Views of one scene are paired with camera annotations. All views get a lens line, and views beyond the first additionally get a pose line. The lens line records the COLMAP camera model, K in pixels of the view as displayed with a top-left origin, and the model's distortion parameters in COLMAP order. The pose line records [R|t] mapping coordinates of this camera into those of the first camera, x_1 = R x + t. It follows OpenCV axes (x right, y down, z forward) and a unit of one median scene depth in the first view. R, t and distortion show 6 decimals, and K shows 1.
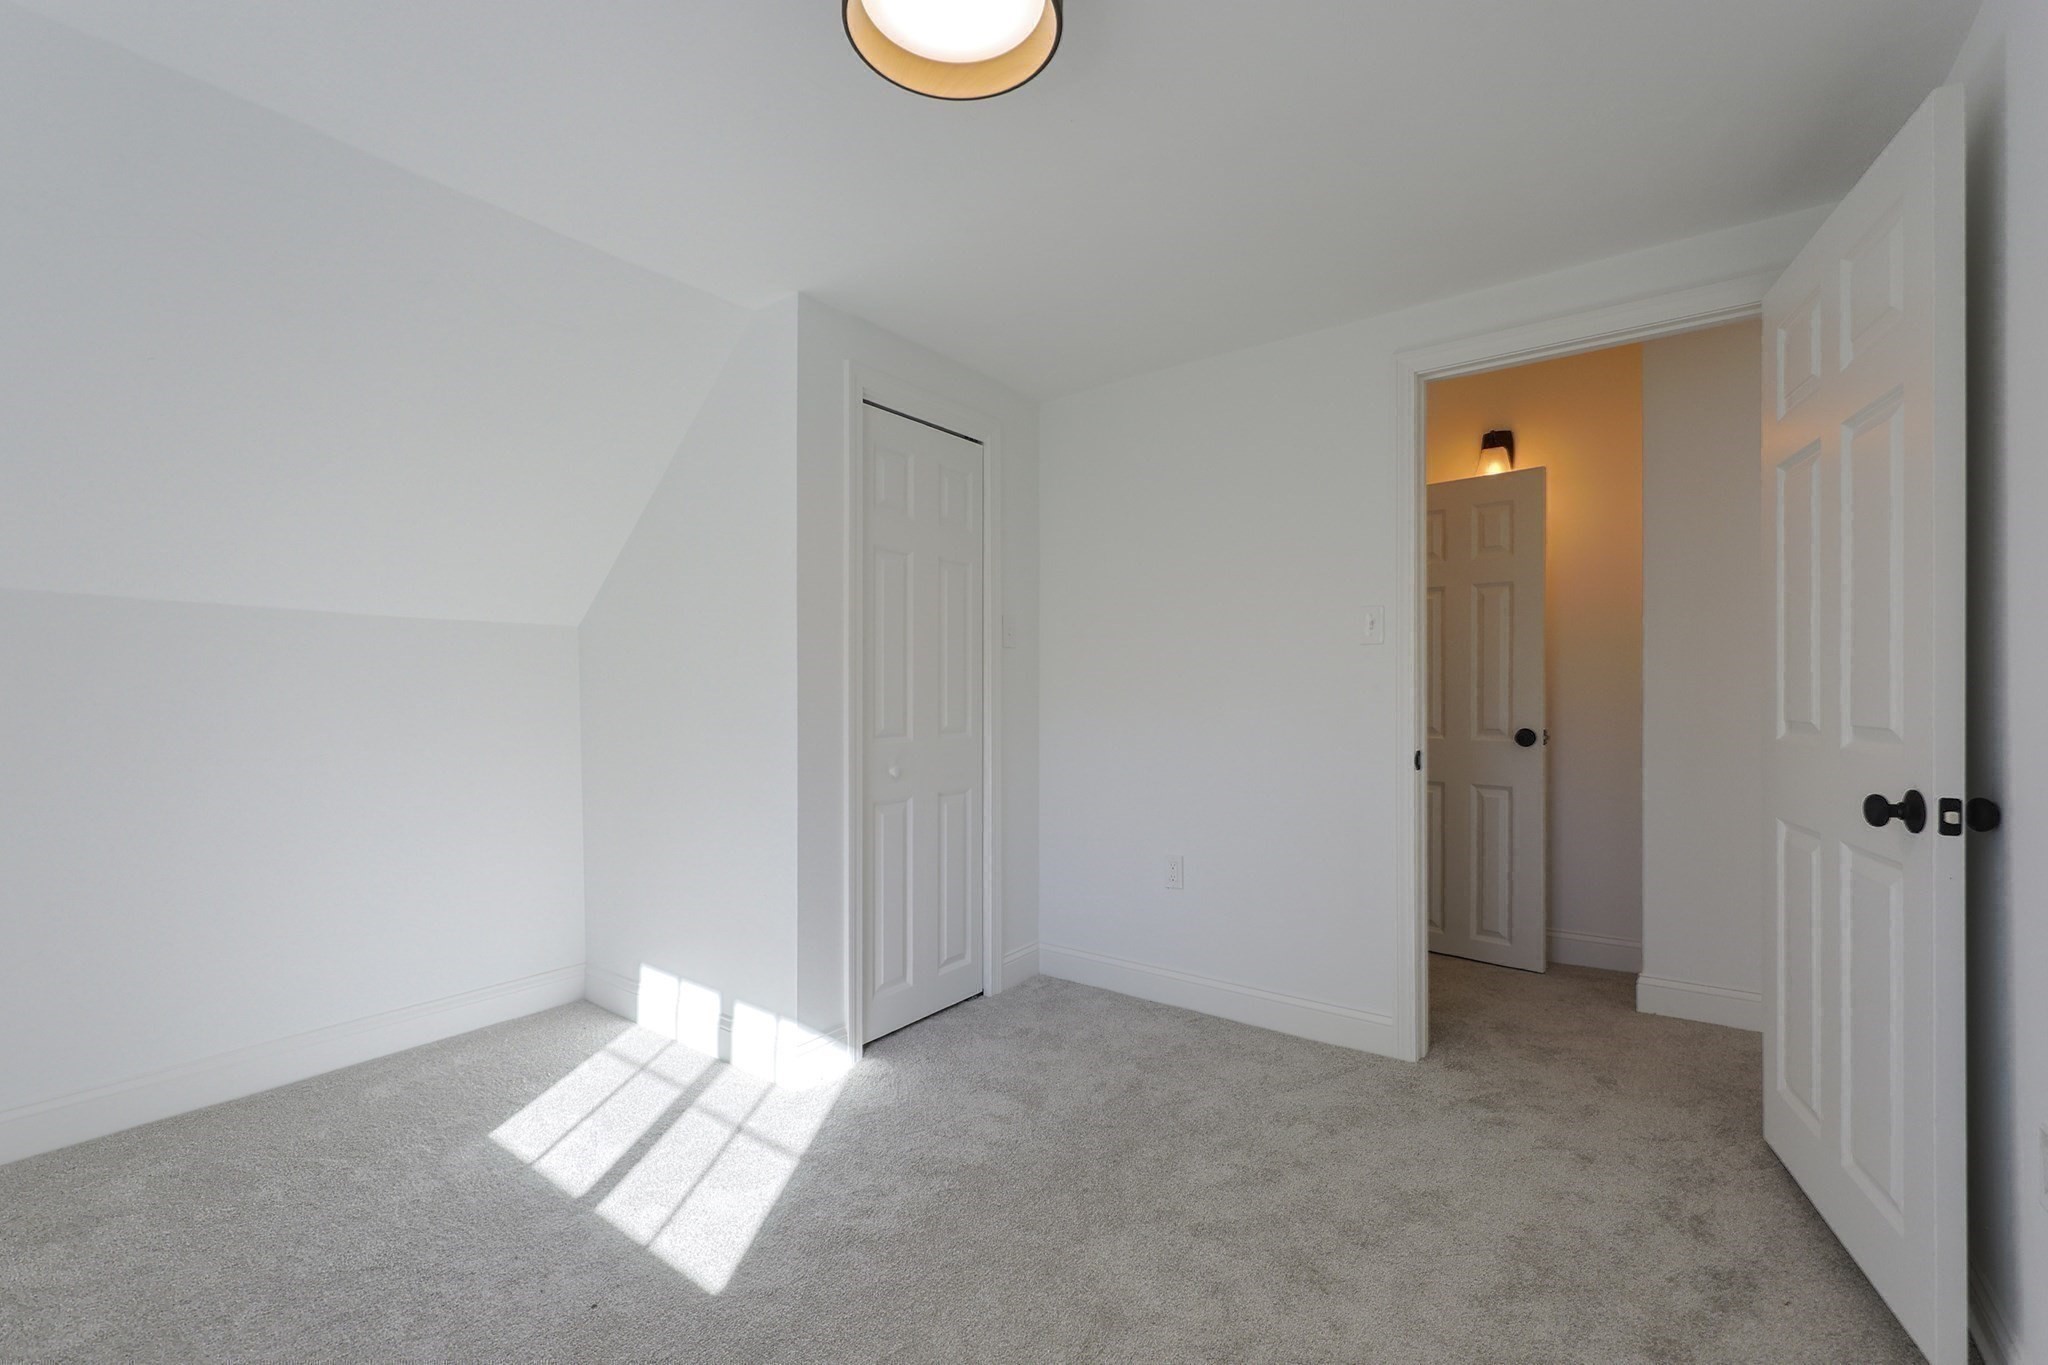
lens RADIAL K [[884.8, 0, 1025.3], [0, 884.8, 676.9], [0, 0, 1]] dist [0.000574, 0.000140]
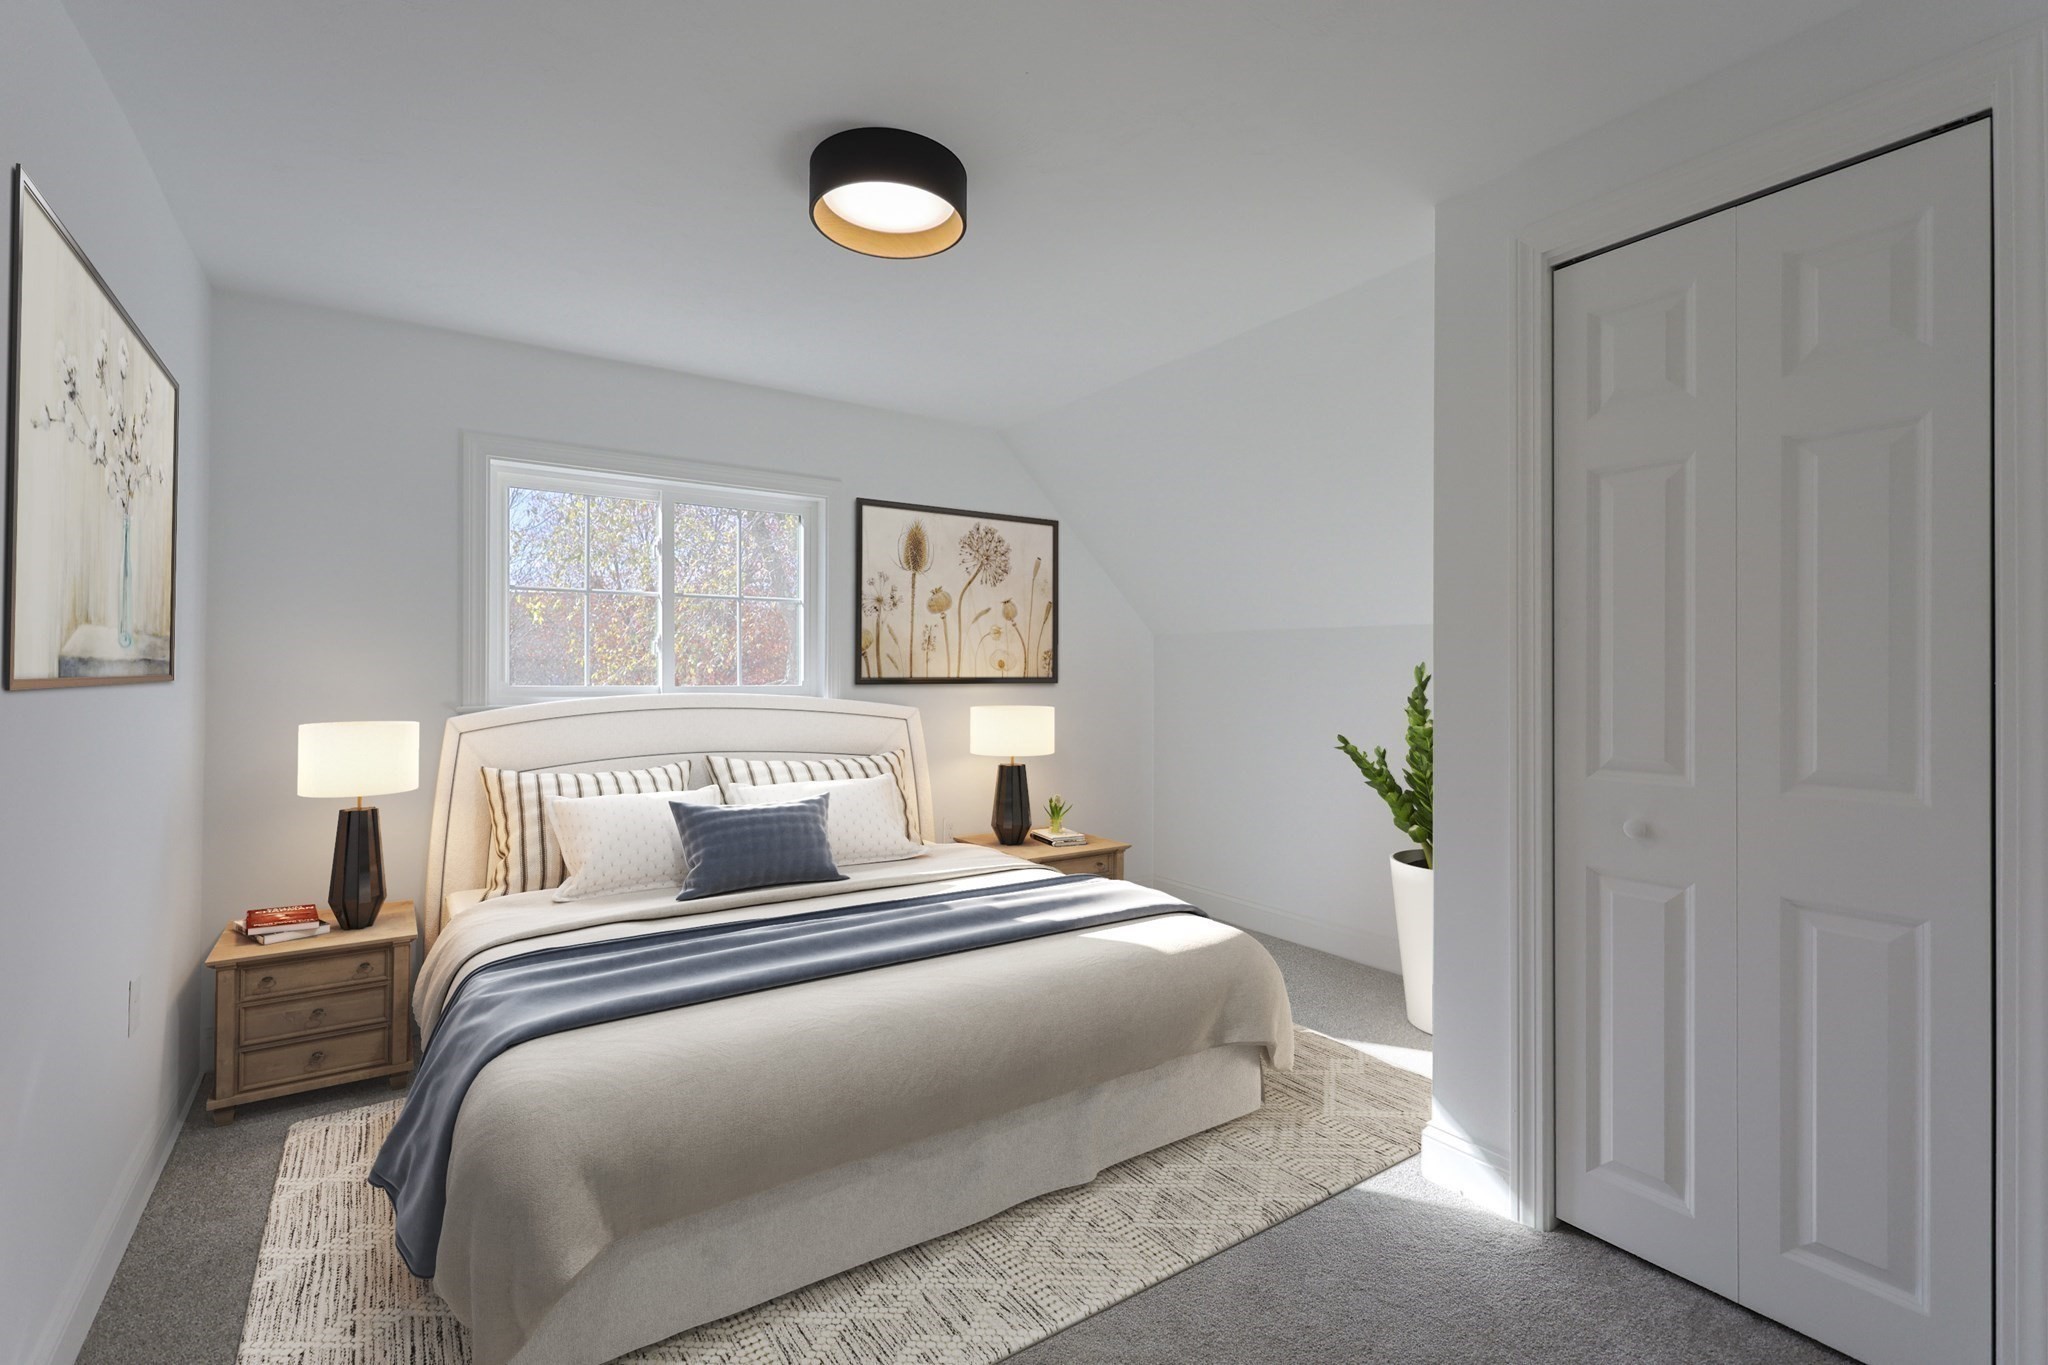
lens RADIAL K [[884.8, 0, 1025.3], [0, 884.8, 676.9], [0, 0, 1]] dist [0.000574, 0.000140]
pose [[-0.318376, -0.008316, -0.947928, 0.560369], [-0.001624, 0.999965, -0.008227, 0.008070], [0.947963, -0.001080, -0.318378, 0.786943]]
